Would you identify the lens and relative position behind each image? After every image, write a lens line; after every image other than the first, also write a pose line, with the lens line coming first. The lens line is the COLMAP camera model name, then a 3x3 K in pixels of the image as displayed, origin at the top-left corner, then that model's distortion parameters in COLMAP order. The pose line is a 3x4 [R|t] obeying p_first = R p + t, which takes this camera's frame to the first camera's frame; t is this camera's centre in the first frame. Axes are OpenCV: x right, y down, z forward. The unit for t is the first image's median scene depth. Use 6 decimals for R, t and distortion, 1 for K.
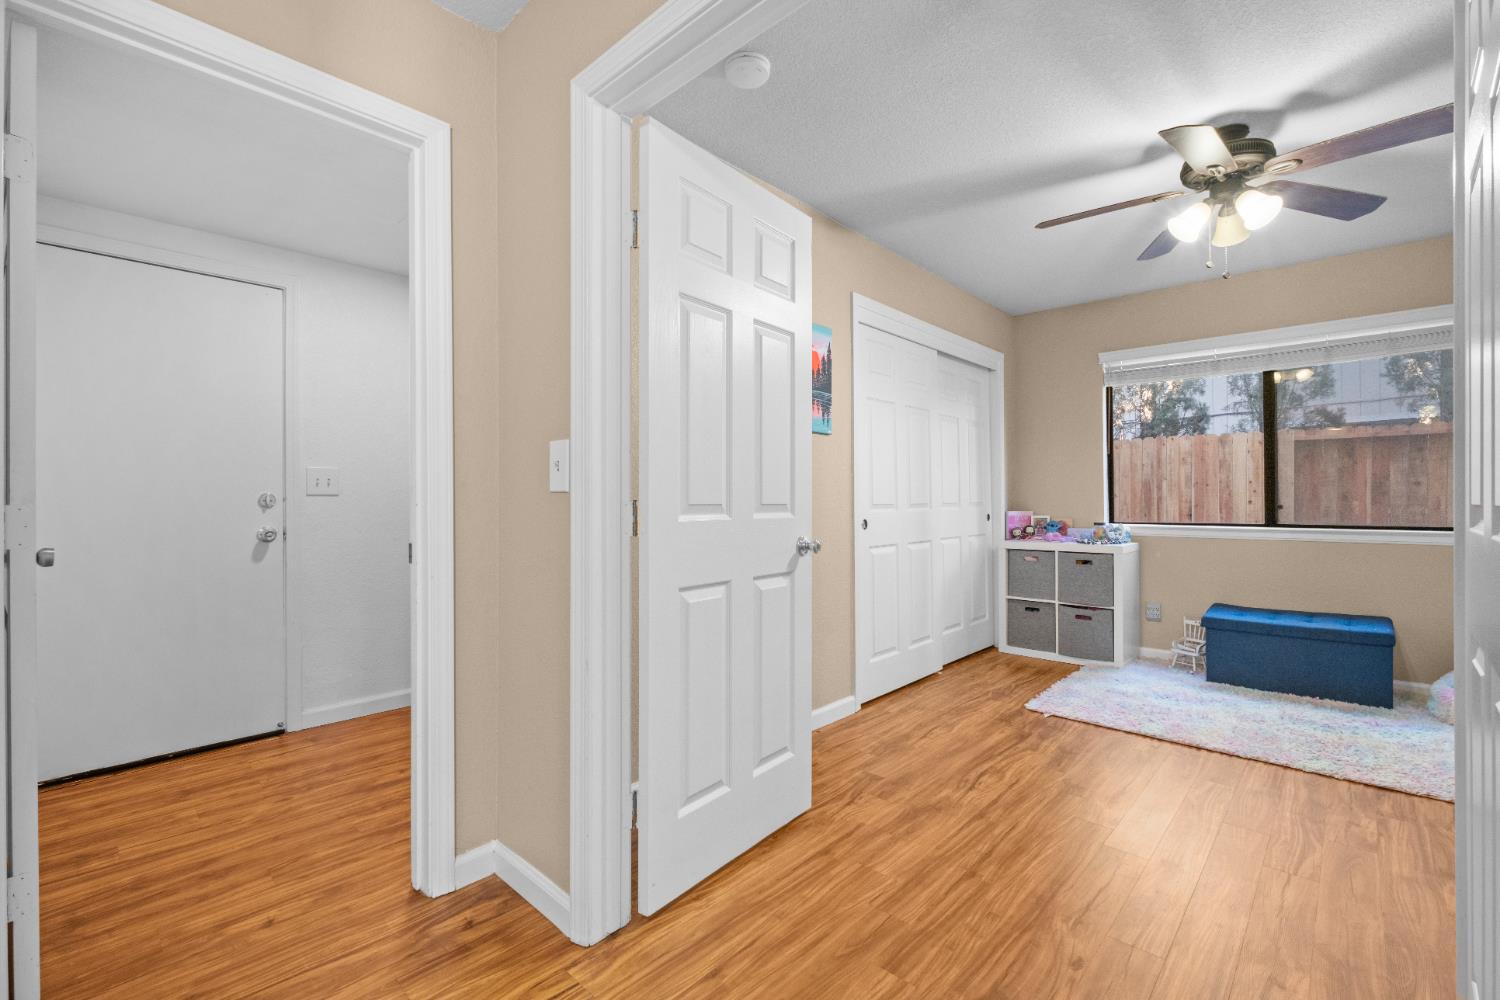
lens RADIAL K [[646.8, 0, 753.5], [0, 646.8, 498.1], [0, 0, 1]] dist [-0.003307, -0.001031]
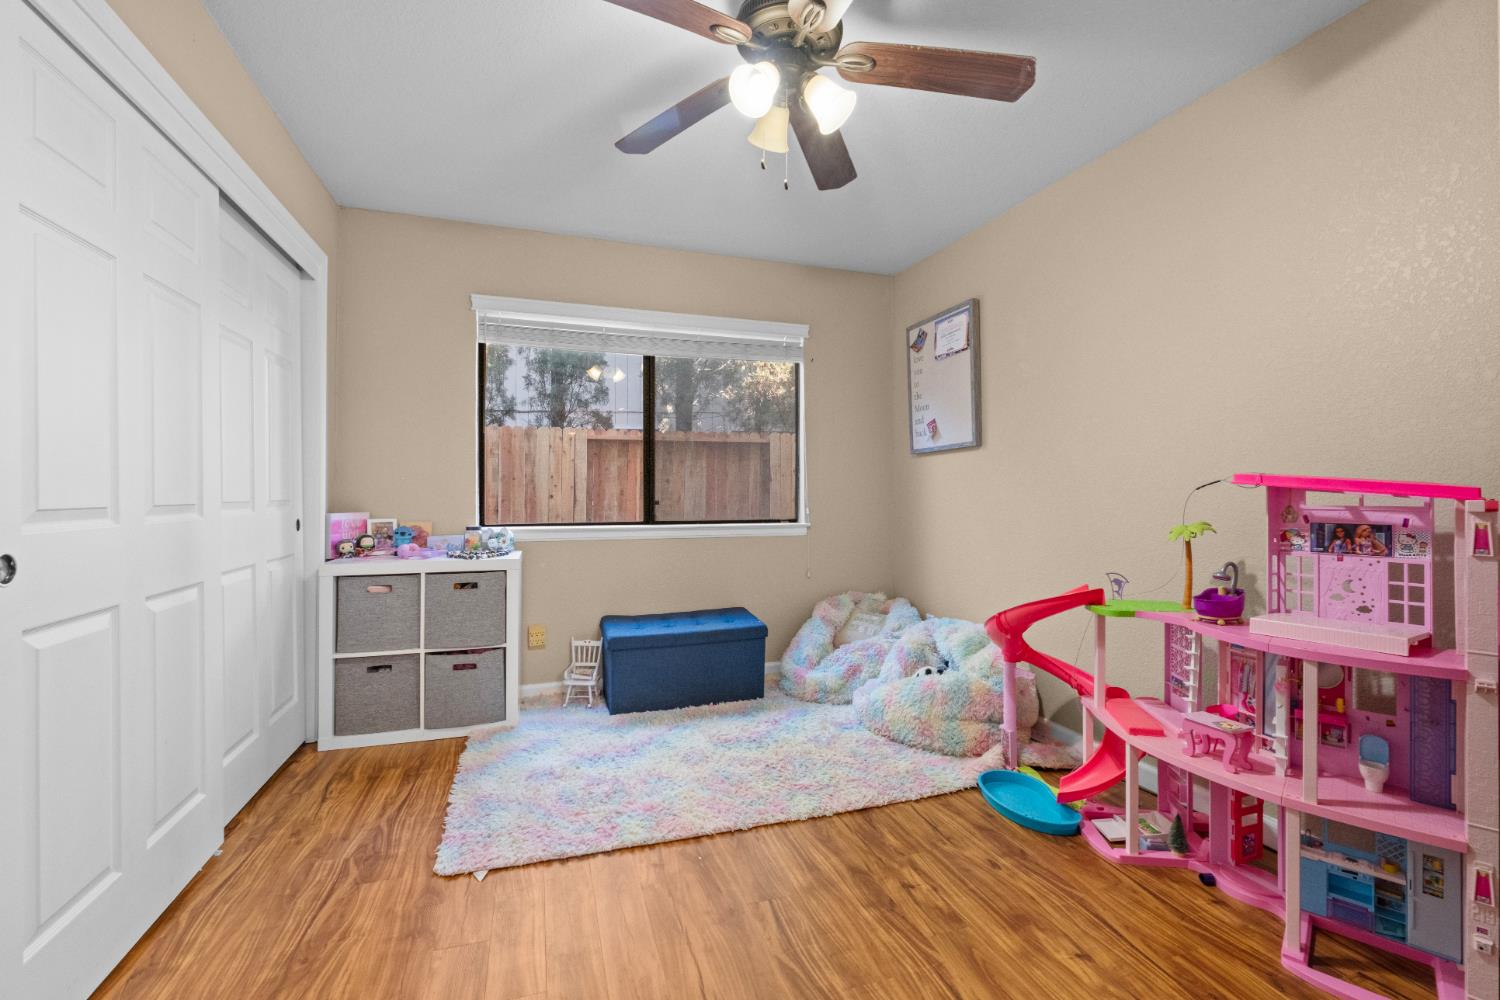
lens RADIAL K [[649.8, 0, 753.8], [0, 649.8, 485.7], [0, 0, 1]] dist [-0.004218, -0.000572]
pose [[0.477105, 0.011763, 0.878768, 0.049656], [-0.003391, 0.999928, -0.011544, -0.000771], [-0.878840, 0.002528, 0.477110, 0.404760]]
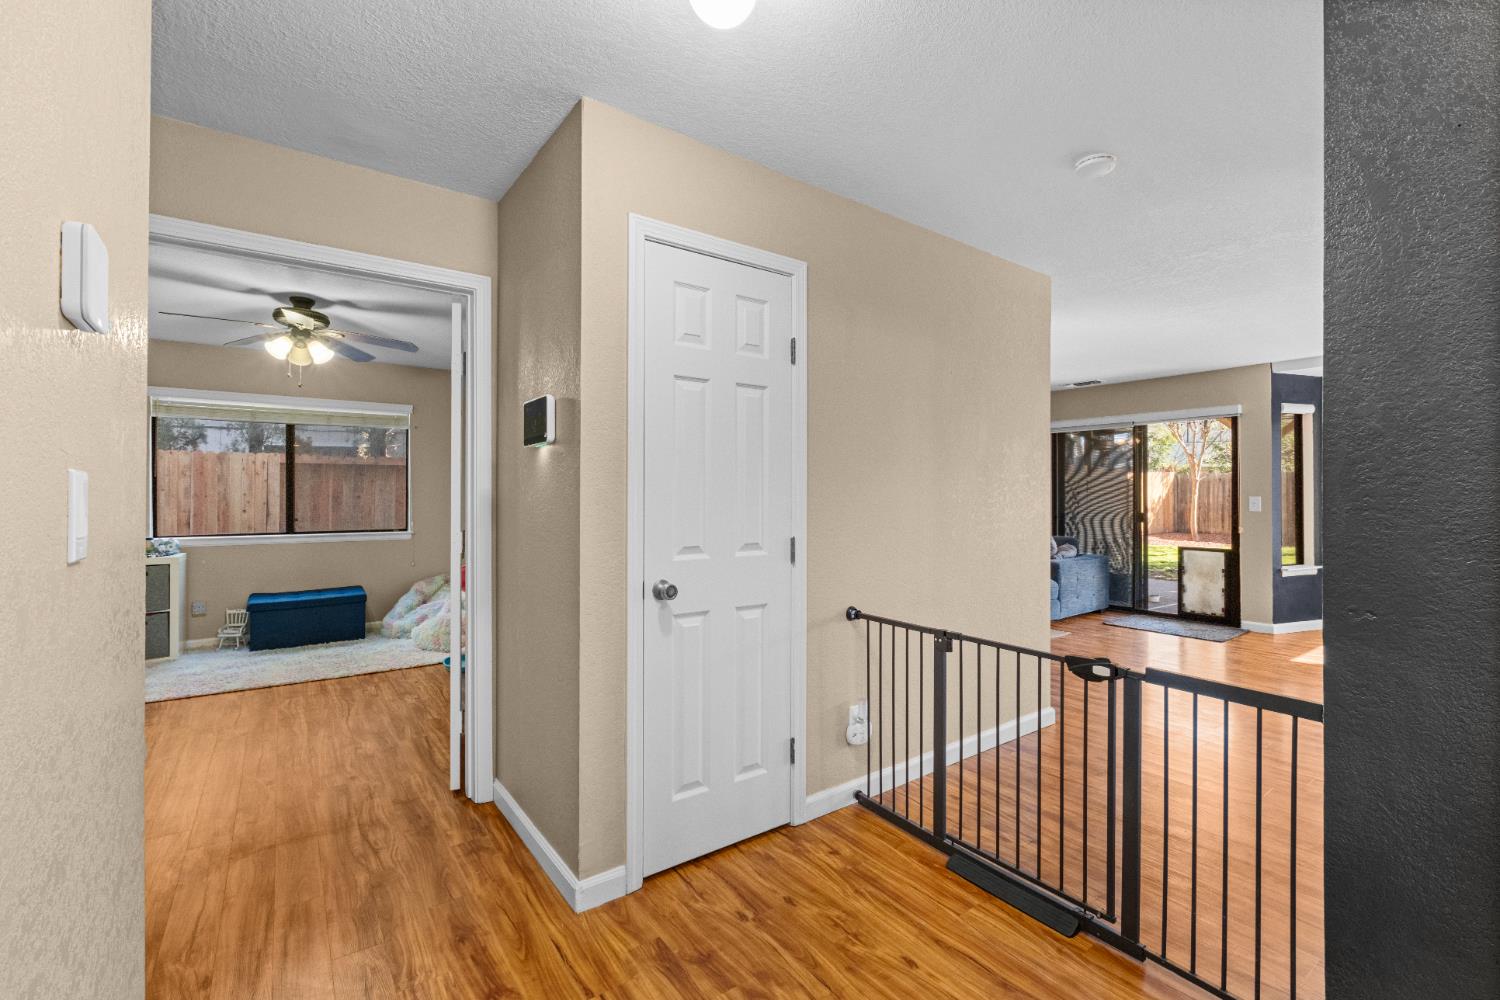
lens RADIAL K [[652.7, 0, 752.2], [0, 652.7, 492.1], [0, 0, 1]] dist [-0.003546, -0.000610]
pose [[0.193588, 0.008992, 0.981042, -0.392660], [-0.002873, 0.999959, -0.008598, -0.036692], [-0.981079, -0.001154, 0.193606, -0.262951]]
